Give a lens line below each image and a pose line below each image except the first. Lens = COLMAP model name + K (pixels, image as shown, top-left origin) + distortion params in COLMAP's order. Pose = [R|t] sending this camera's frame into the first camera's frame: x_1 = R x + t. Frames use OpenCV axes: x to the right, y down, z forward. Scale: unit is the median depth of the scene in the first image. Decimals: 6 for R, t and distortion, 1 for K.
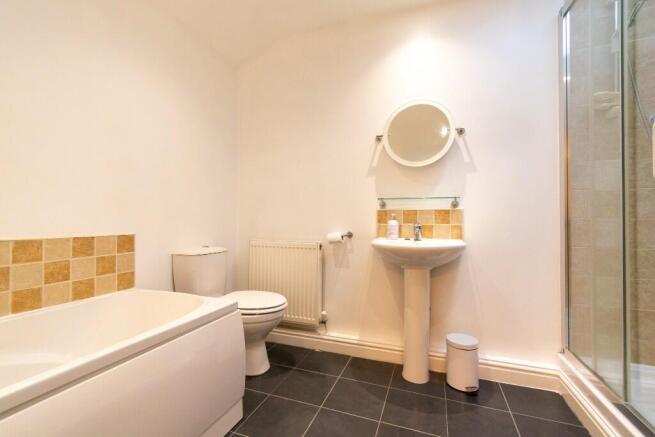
lens RADIAL K [[290.1, 0, 326.8], [0, 290.1, 220.4], [0, 0, 1]] dist [0.002607, 0.000226]
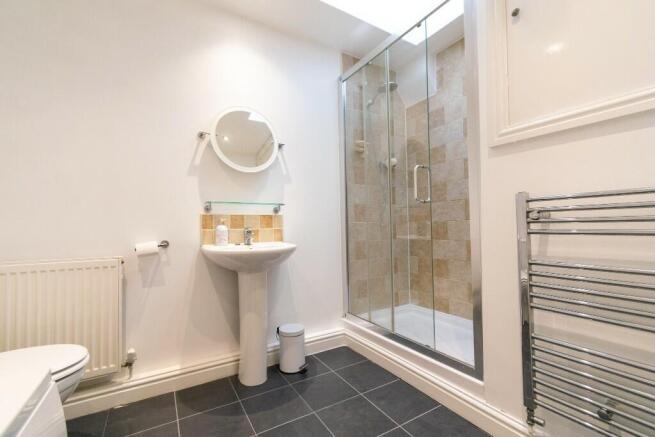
lens RADIAL K [[290.1, 0, 326.8], [0, 290.1, 220.4], [0, 0, 1]] dist [0.002607, 0.000226]
pose [[0.628316, -0.000848, 0.777958, -0.300968], [0.017723, 0.999755, -0.013223, 0.001940], [-0.777757, 0.022096, 0.628177, 0.144683]]
